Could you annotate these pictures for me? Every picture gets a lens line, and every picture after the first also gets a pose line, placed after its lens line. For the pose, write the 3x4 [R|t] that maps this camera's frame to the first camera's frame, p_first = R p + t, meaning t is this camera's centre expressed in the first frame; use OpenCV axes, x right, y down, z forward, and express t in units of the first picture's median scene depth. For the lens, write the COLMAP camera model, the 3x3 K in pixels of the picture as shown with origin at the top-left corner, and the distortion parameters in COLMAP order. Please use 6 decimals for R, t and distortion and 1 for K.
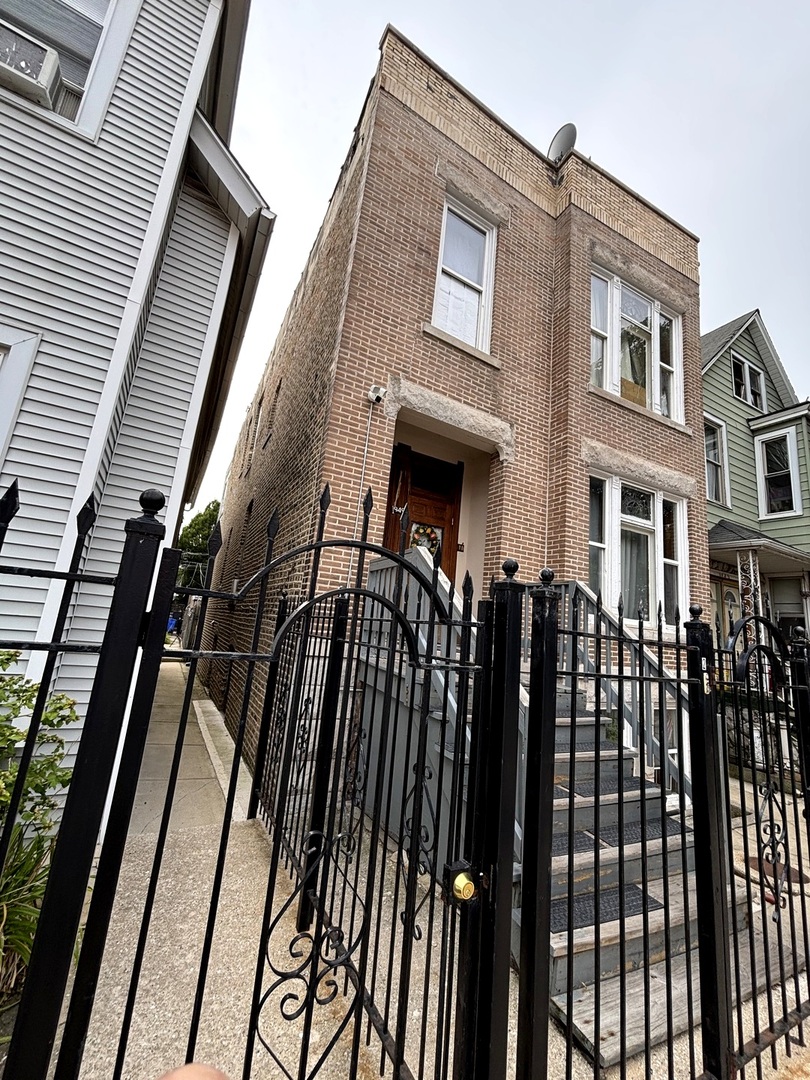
lens RADIAL K [[434.8, 0, 393.6], [0, 434.8, 543.0], [0, 0, 1]] dist [-0.005702, 0.001360]
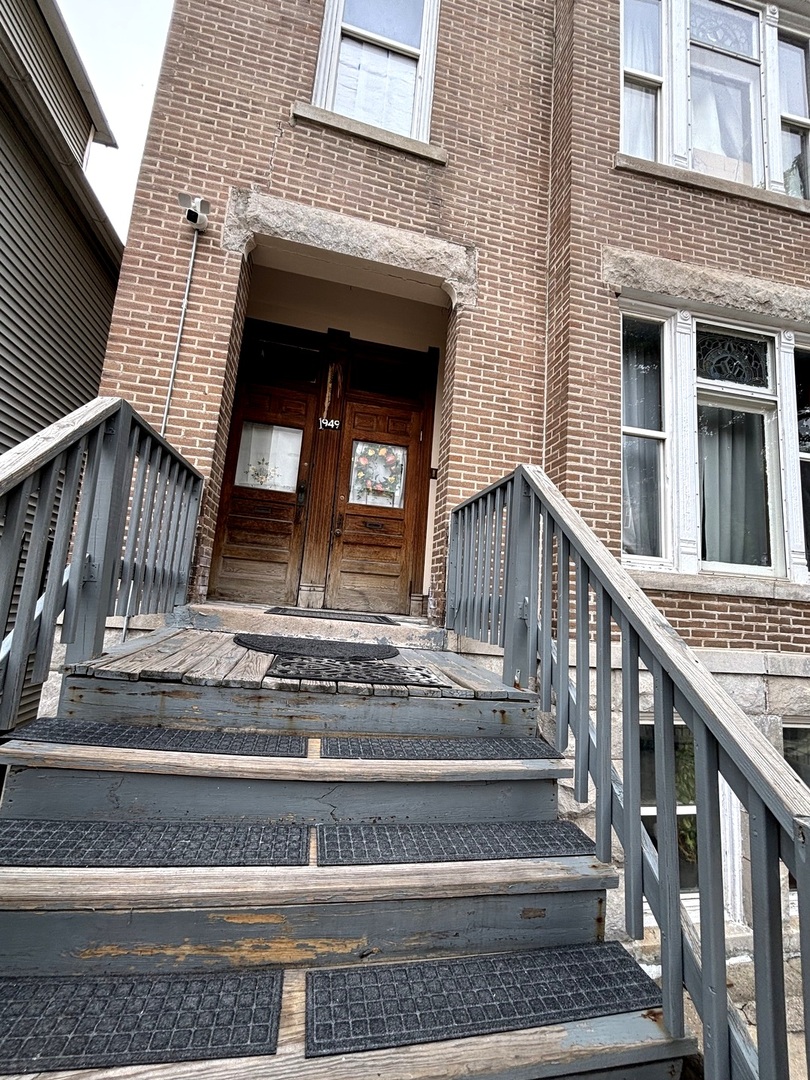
lens RADIAL K [[434.8, 0, 409.7], [0, 434.8, 545.8], [0, 0, 1]] dist [-0.005702, 0.001360]
pose [[0.961602, -0.067171, -0.266101, 0.343426], [0.073044, 0.997254, 0.012223, 0.133268], [0.264549, -0.031191, 0.963868, 0.407943]]
